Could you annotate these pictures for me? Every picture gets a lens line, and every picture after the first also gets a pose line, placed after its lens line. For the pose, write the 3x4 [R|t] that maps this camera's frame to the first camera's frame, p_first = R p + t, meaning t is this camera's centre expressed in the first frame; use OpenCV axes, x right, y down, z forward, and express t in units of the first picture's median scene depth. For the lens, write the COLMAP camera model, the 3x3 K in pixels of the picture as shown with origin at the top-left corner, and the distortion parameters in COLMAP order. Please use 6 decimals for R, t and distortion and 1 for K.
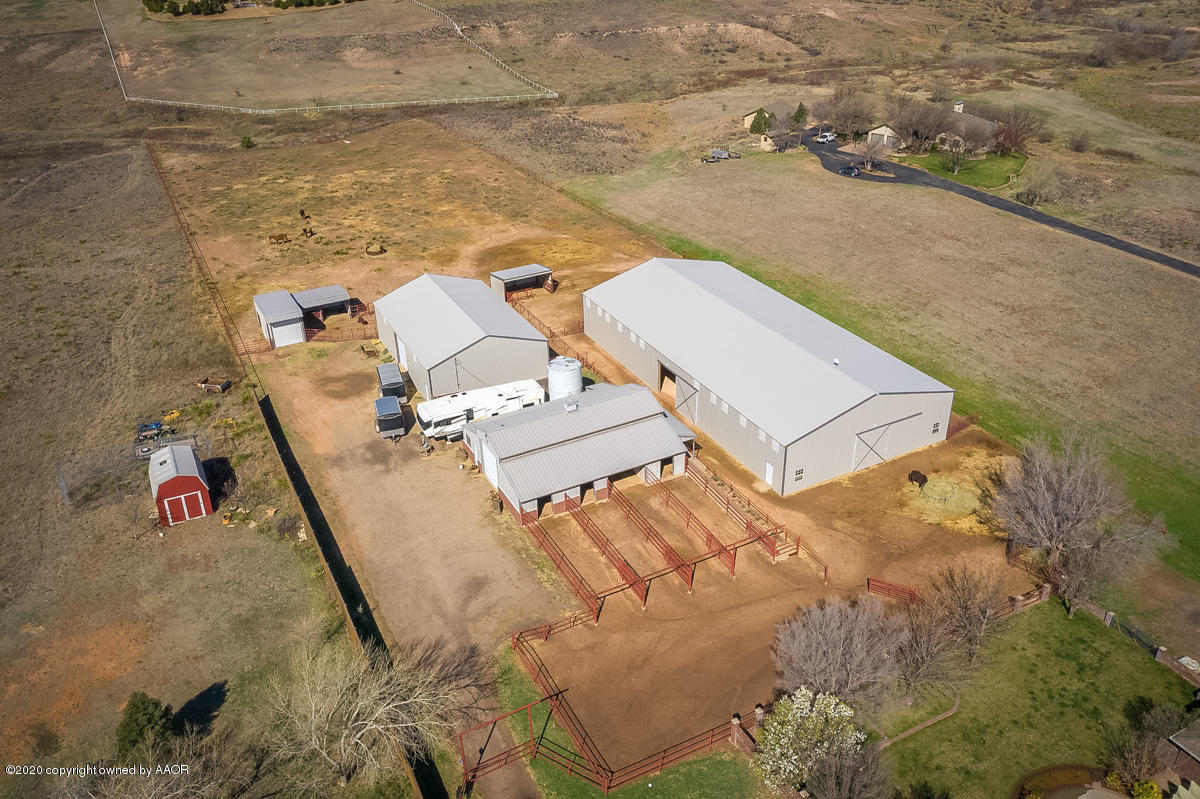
lens RADIAL K [[942.0, 0, 600.0], [0, 942.0, 399.5], [0, 0, 1]] dist [-0.014662, -0.000623]
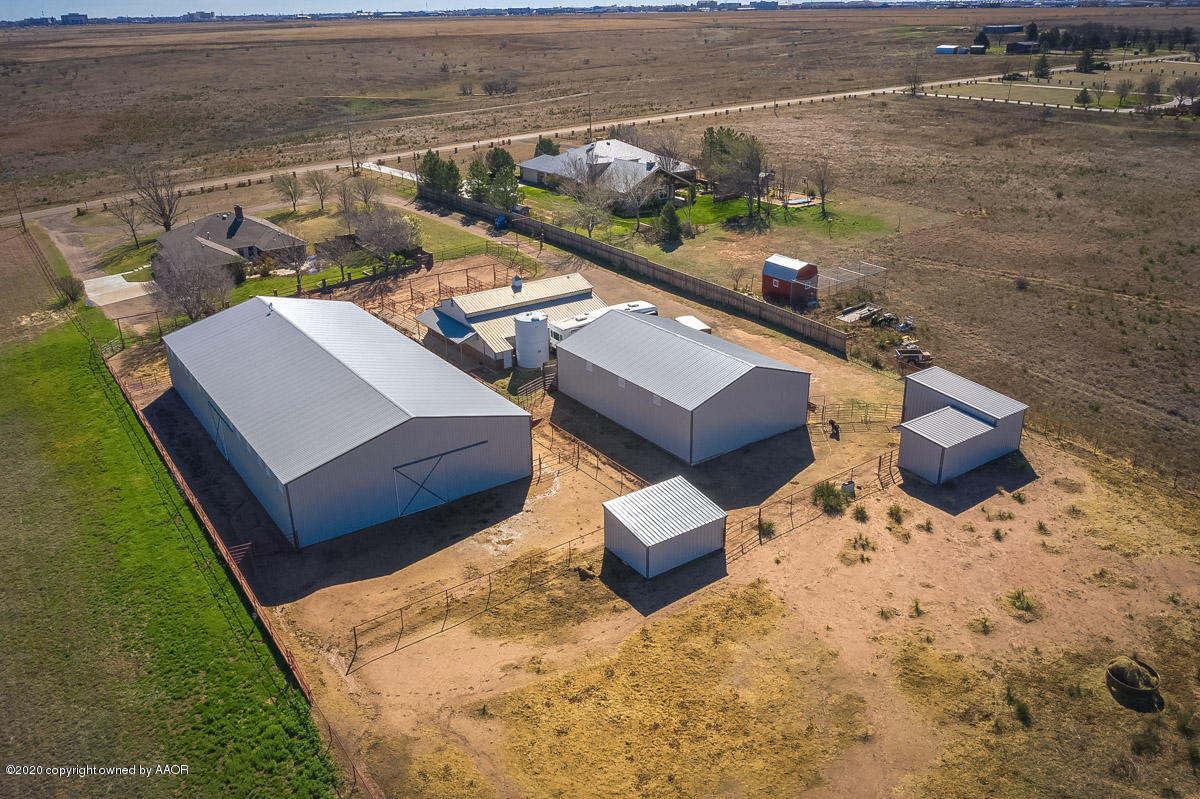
lens RADIAL K [[942.0, 0, 600.0], [0, 942.0, 399.5], [0, 0, 1]] dist [-0.014662, -0.000623]
pose [[-0.990519, 0.088080, -0.105421, 0.002333], [-0.028906, 0.616589, 0.786754, -0.487964], [0.134298, 0.782342, -0.608198, 1.055825]]
